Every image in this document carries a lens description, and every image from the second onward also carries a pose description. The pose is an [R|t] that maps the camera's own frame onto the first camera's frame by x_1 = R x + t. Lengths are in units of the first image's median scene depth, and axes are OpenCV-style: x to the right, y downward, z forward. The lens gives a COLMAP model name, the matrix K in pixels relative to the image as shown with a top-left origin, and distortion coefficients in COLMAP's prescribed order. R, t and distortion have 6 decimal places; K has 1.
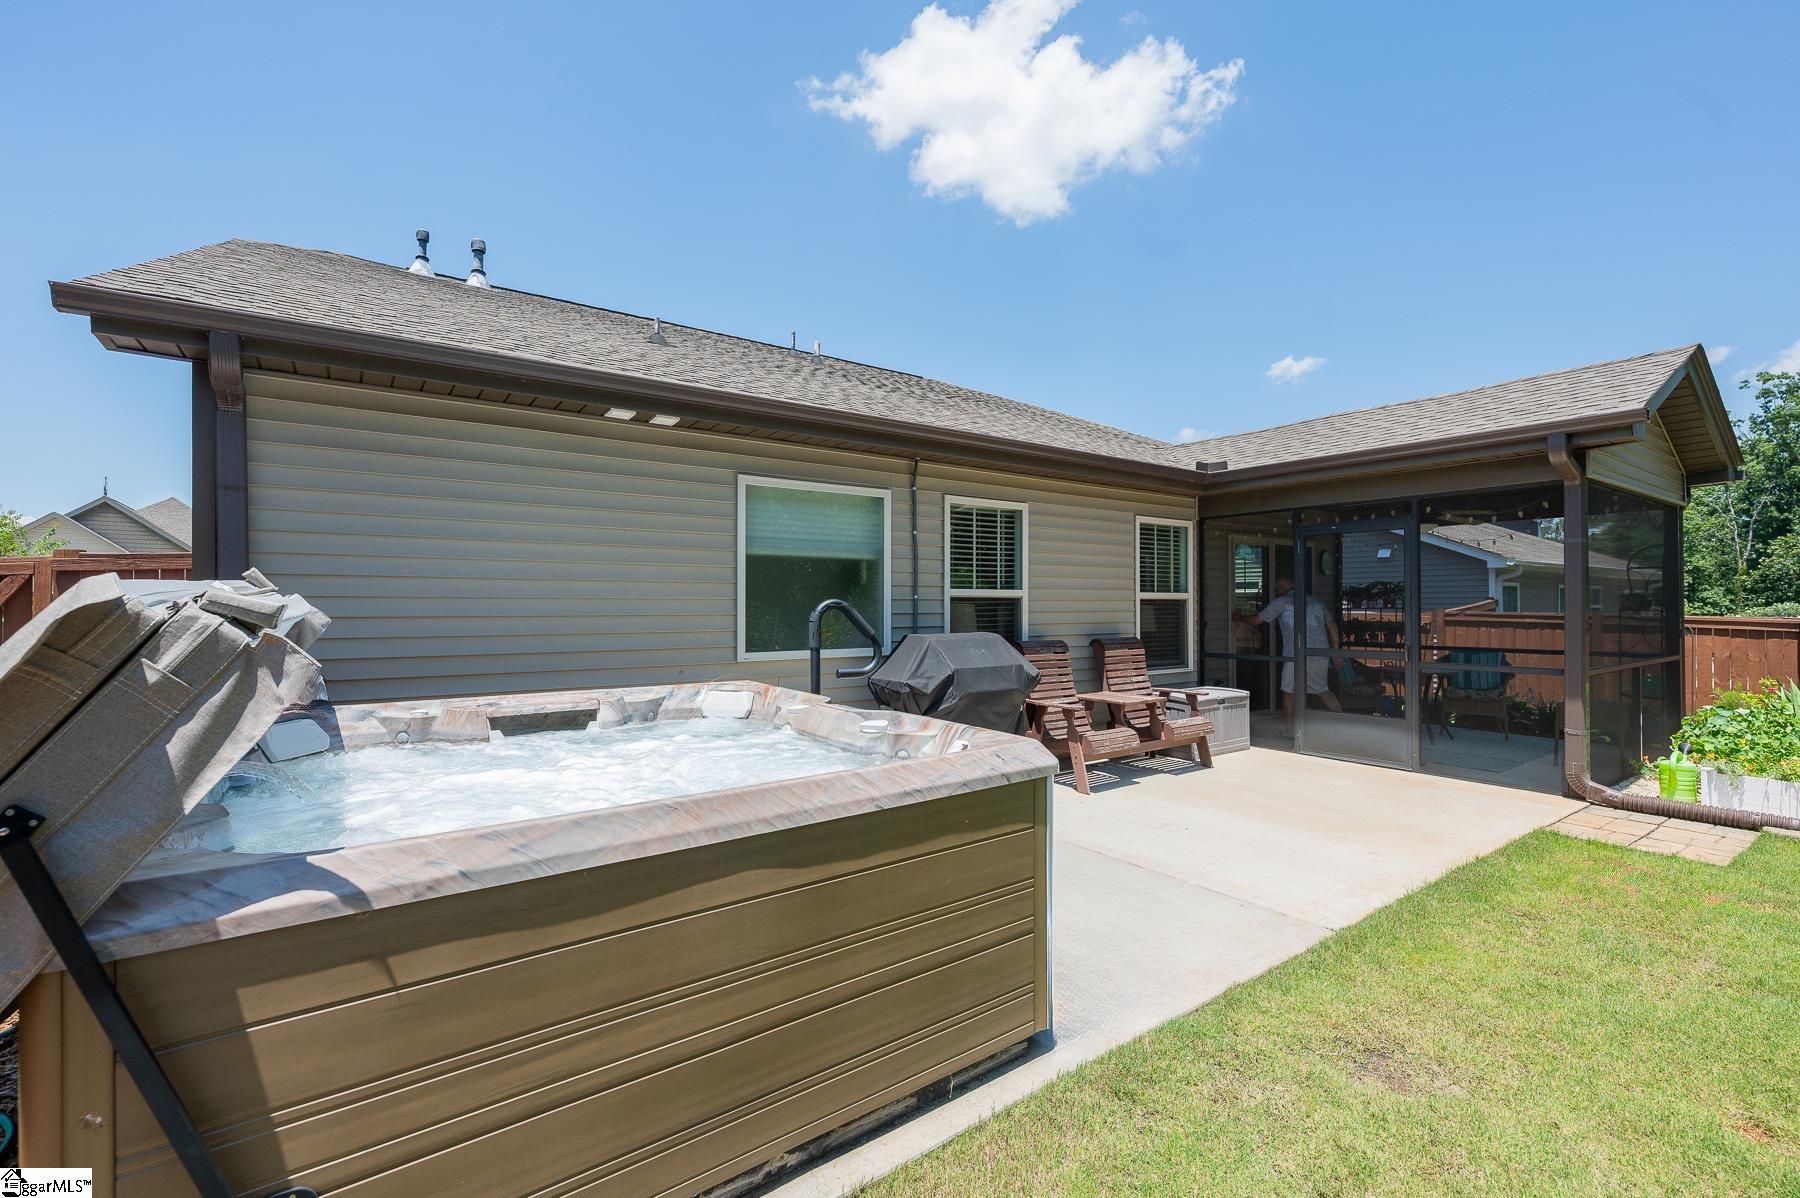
lens RADIAL K [[784.7, 0, 890.5], [0, 784.7, 599.4], [0, 0, 1]] dist [0.001058, 0.000251]
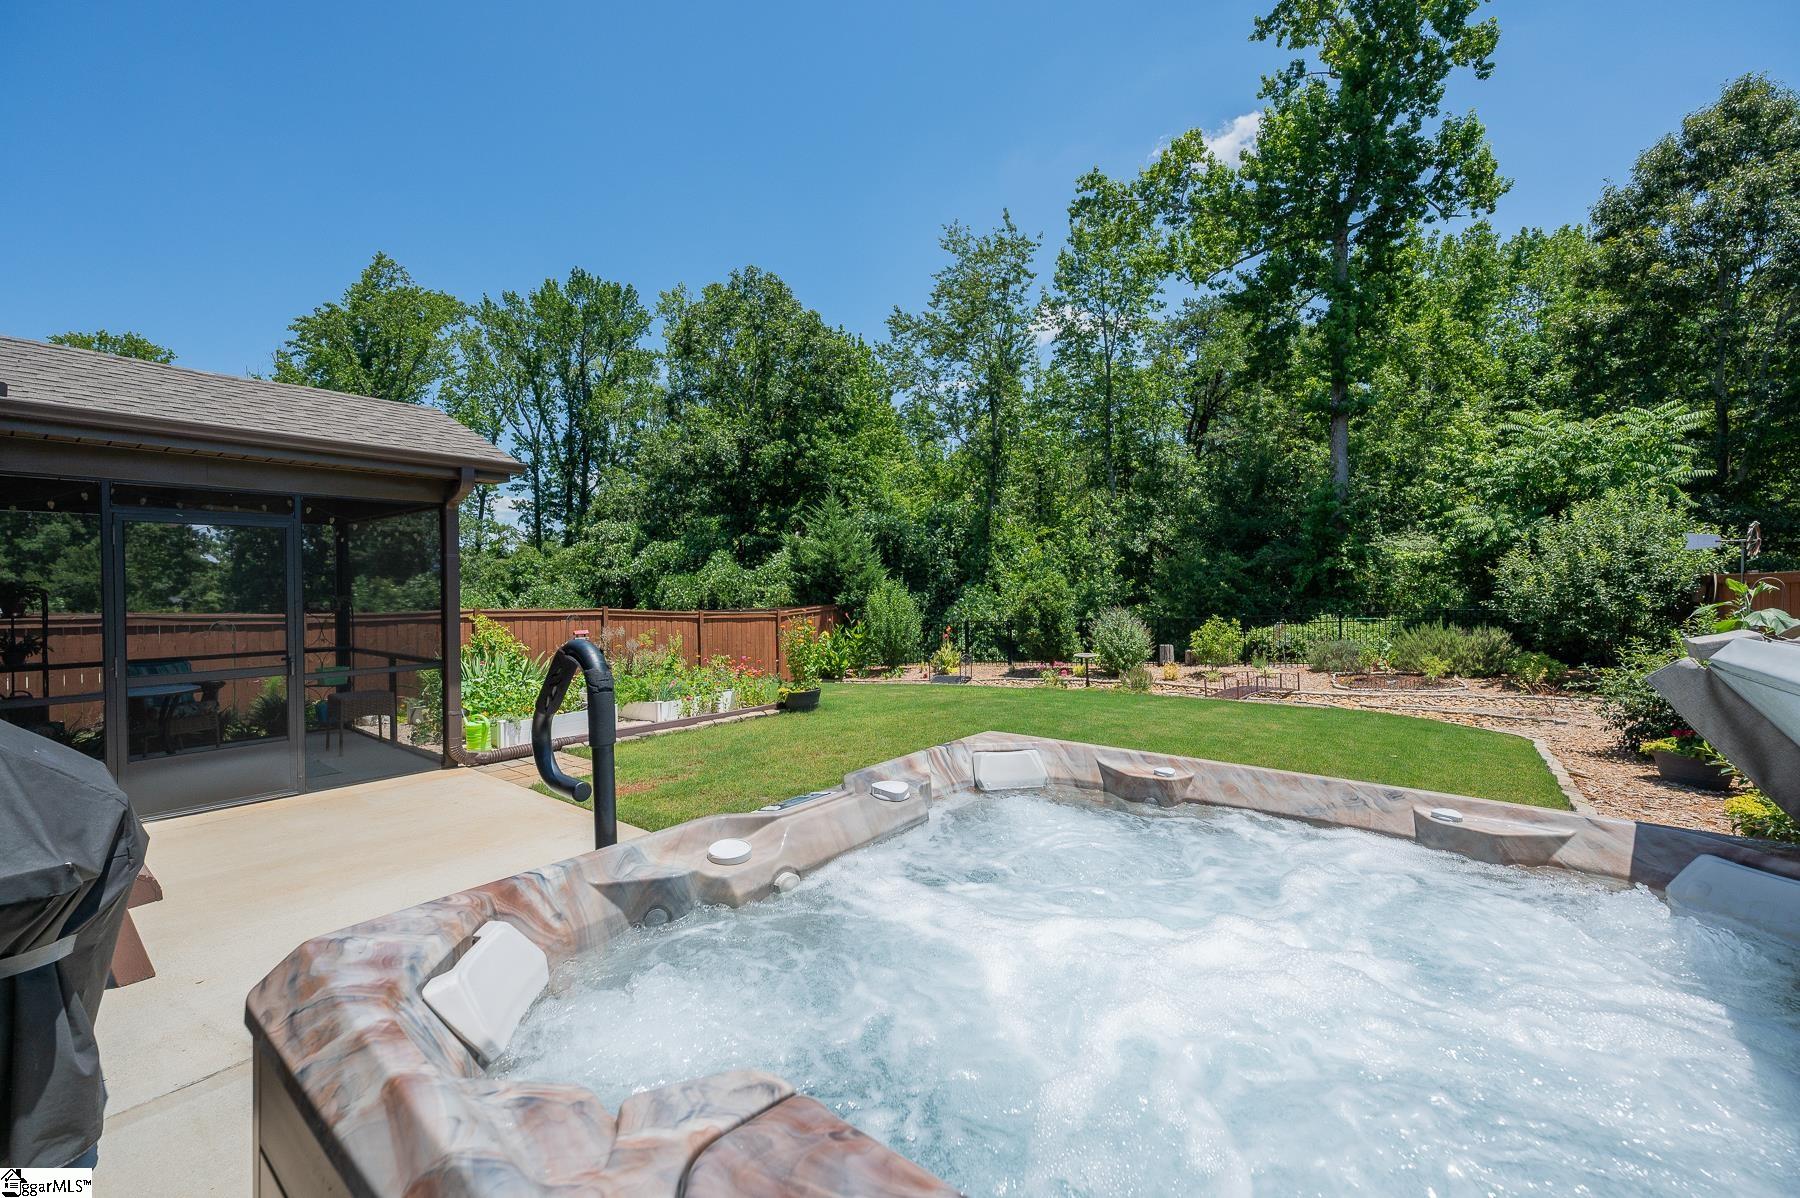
lens RADIAL K [[718.0, 0, 901.0], [0, 718.0, 590.7], [0, 0, 1]] dist [-0.002681, 0.000098]
pose [[-0.294593, -0.001861, 0.955621, -0.355651], [0.003494, 0.999989, 0.003025, -0.018711], [-0.955616, 0.004230, -0.294583, 0.595112]]
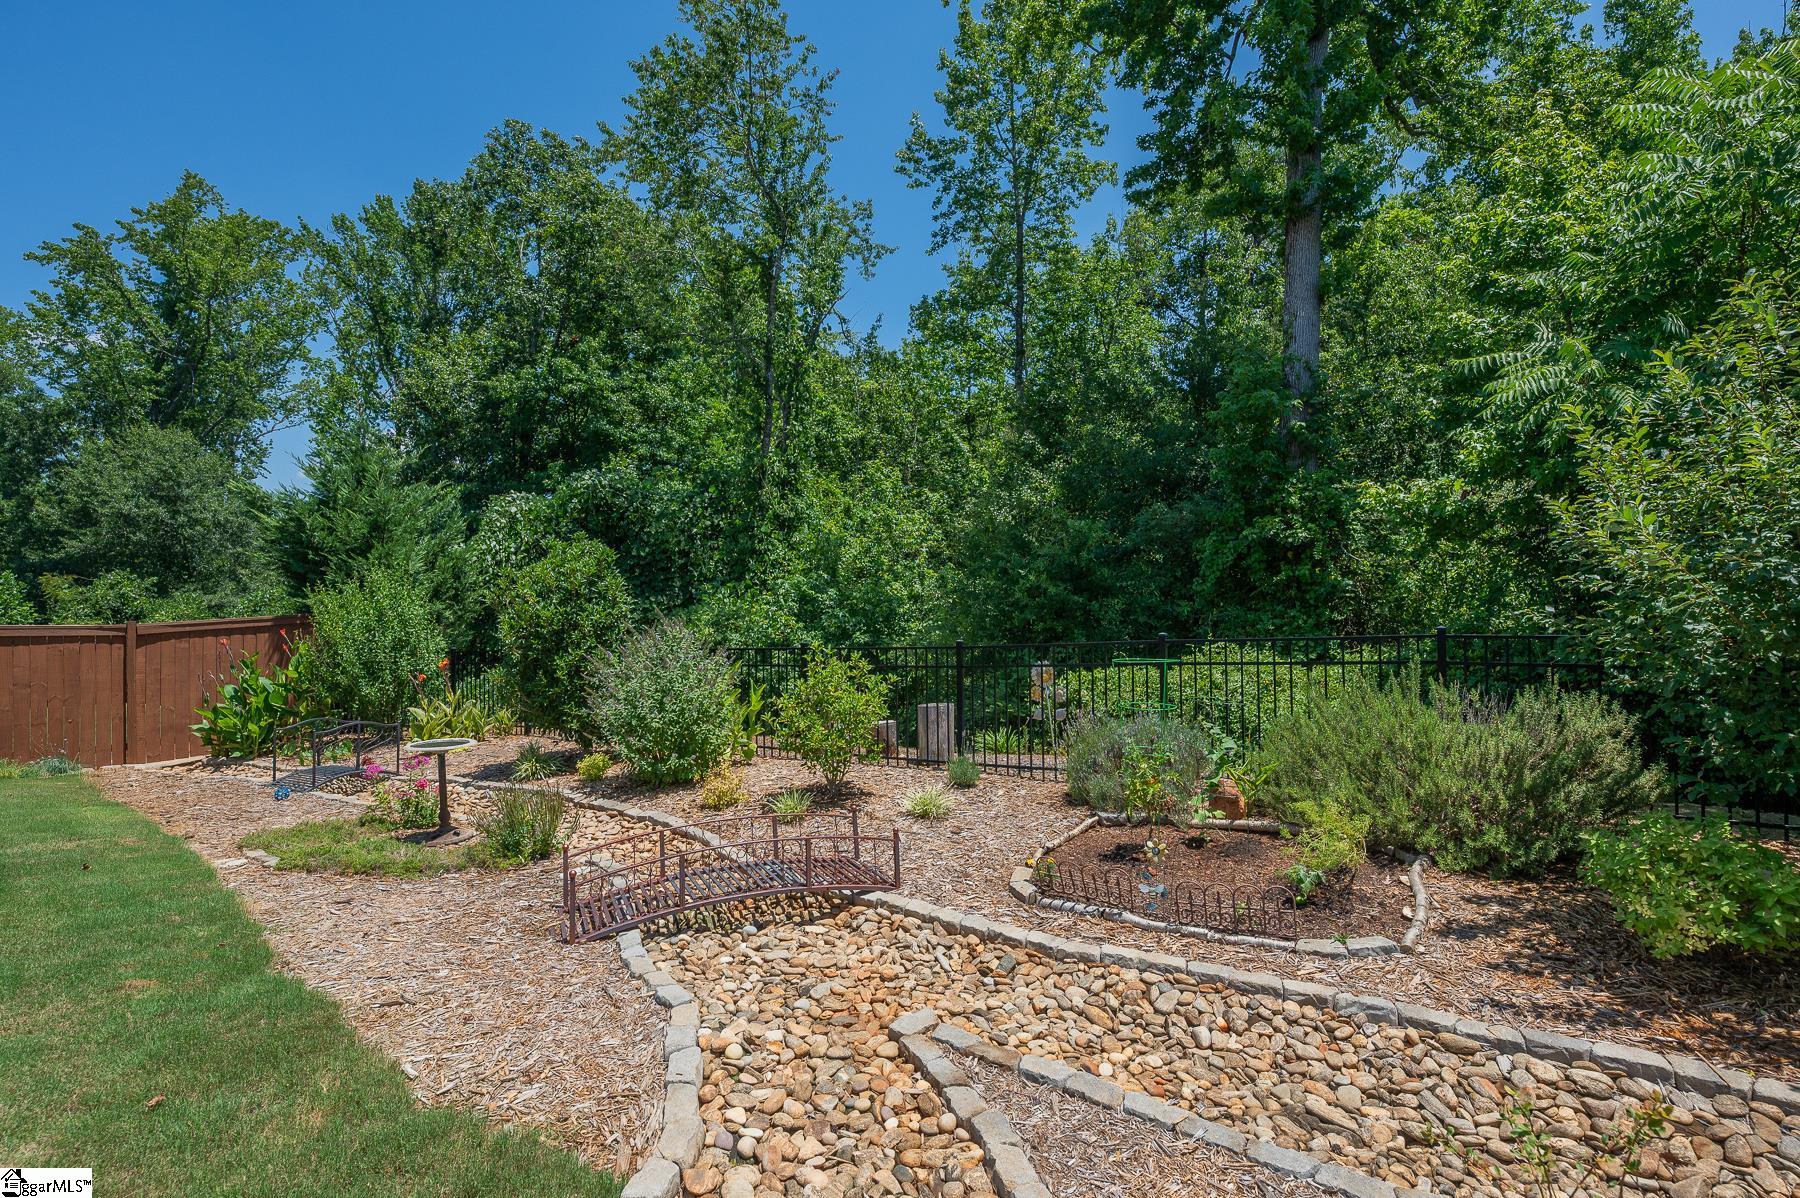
lens RADIAL K [[802.5, 0, 913.7], [0, 802.5, 614.1], [0, 0, 1]] dist [0.000403, 0.000651]
pose [[-0.209885, -0.018252, 0.977556, 0.625631], [-0.000807, 0.999829, 0.018495, 0.019571], [-0.977726, 0.003092, -0.209864, -1.058918]]
